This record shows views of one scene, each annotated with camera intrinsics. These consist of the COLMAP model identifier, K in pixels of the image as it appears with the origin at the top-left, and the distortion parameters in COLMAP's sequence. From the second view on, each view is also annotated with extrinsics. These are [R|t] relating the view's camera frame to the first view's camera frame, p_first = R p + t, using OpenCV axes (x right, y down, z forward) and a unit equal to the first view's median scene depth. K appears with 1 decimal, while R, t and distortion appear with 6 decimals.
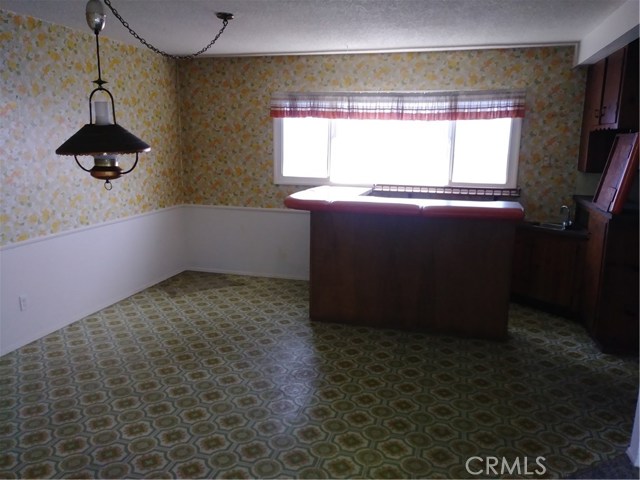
lens RADIAL K [[521.1, 0, 312.4], [0, 521.1, 242.0], [0, 0, 1]] dist [0.042386, -0.078764]
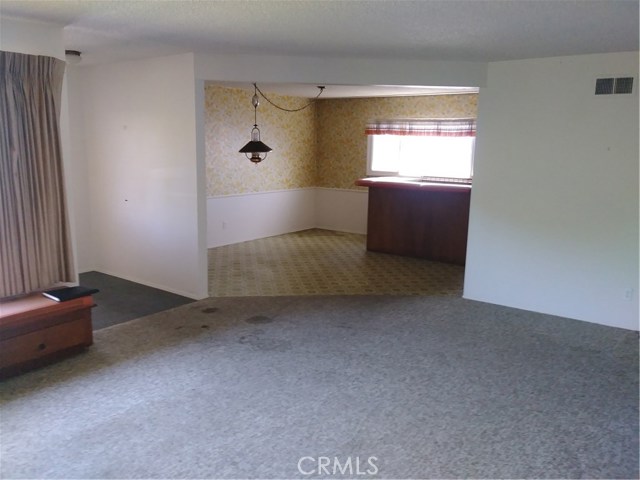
lens RADIAL K [[521.1, 0, 312.4], [0, 521.1, 242.0], [0, 0, 1]] dist [0.042386, -0.078764]
pose [[0.937314, 0.069523, -0.341481, 0.371876], [-0.075124, 0.997169, -0.003186, 0.124821], [0.340293, 0.028640, 0.939883, -0.631662]]
